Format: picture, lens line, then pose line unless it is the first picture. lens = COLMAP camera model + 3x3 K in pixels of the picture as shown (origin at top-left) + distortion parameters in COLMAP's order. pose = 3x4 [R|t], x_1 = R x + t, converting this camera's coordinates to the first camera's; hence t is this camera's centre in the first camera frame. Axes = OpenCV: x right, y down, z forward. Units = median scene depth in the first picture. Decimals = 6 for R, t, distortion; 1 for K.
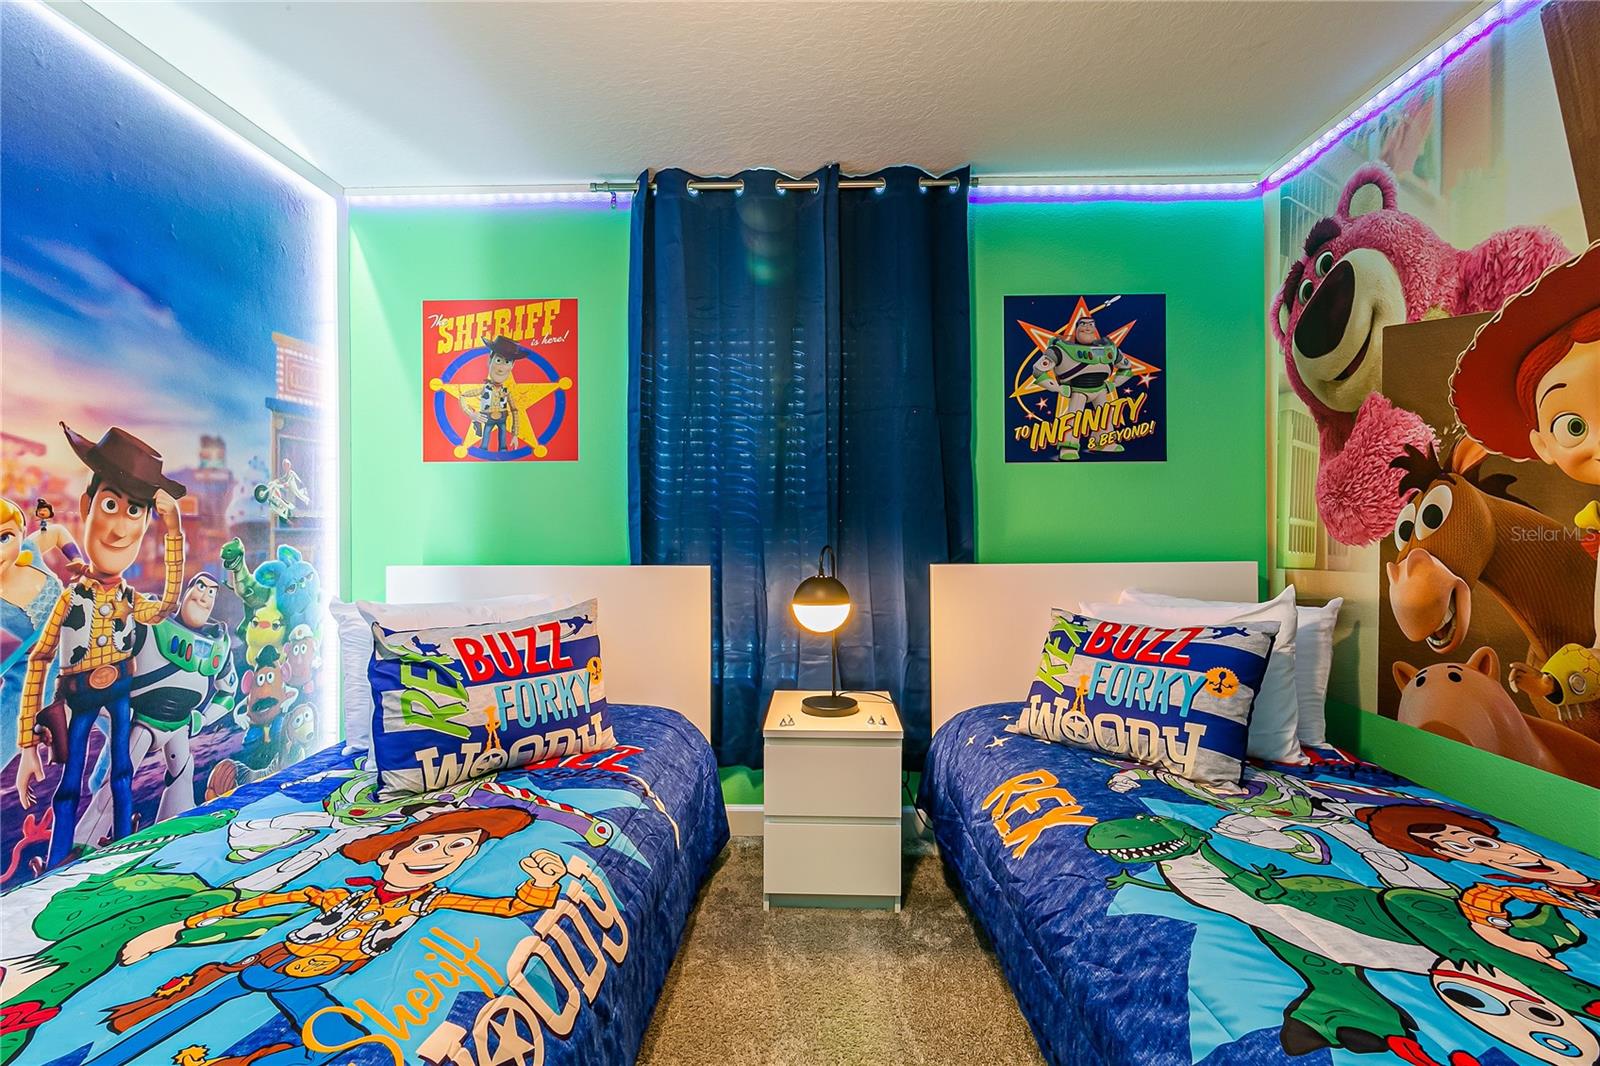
lens RADIAL K [[725.8, 0, 799.2], [0, 725.8, 529.6], [0, 0, 1]] dist [0.000689, -0.000665]
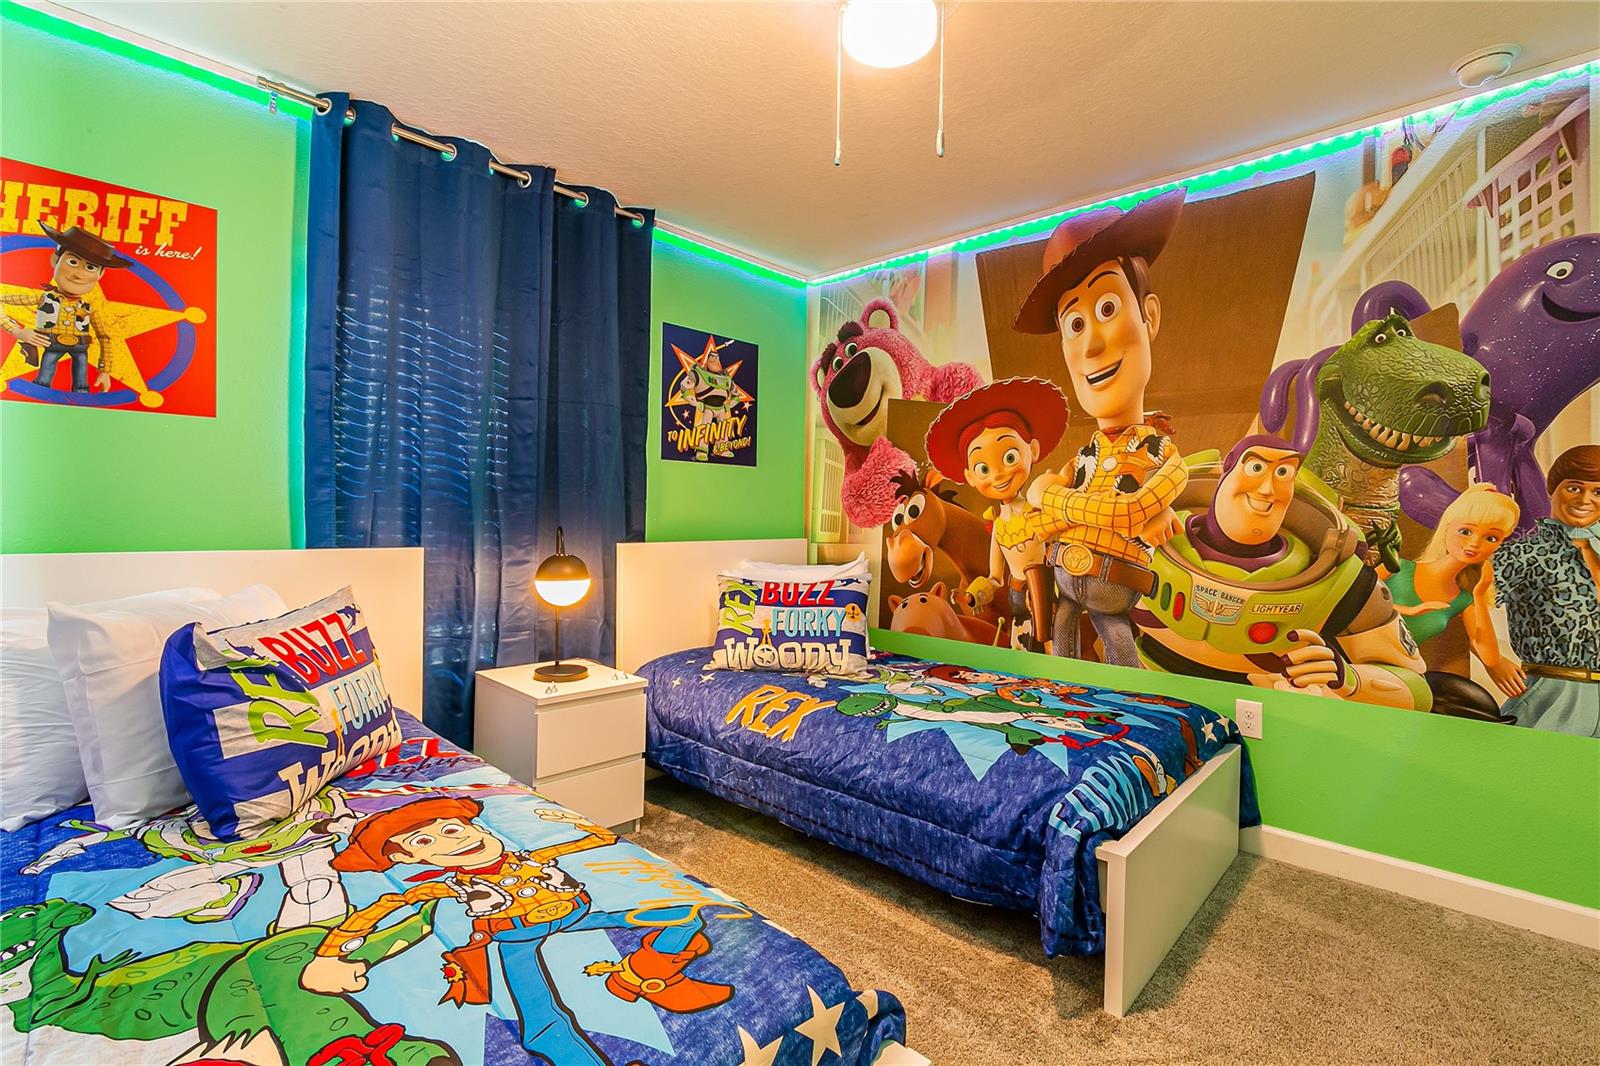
lens RADIAL K [[725.8, 0, 792.0], [0, 725.8, 531.6], [0, 0, 1]] dist [0.000689, -0.000665]
pose [[0.682040, -0.000934, 0.731314, -0.588340], [-0.018392, 0.999661, 0.018430, 0.003337], [-0.731083, -0.026020, 0.681792, 0.005630]]
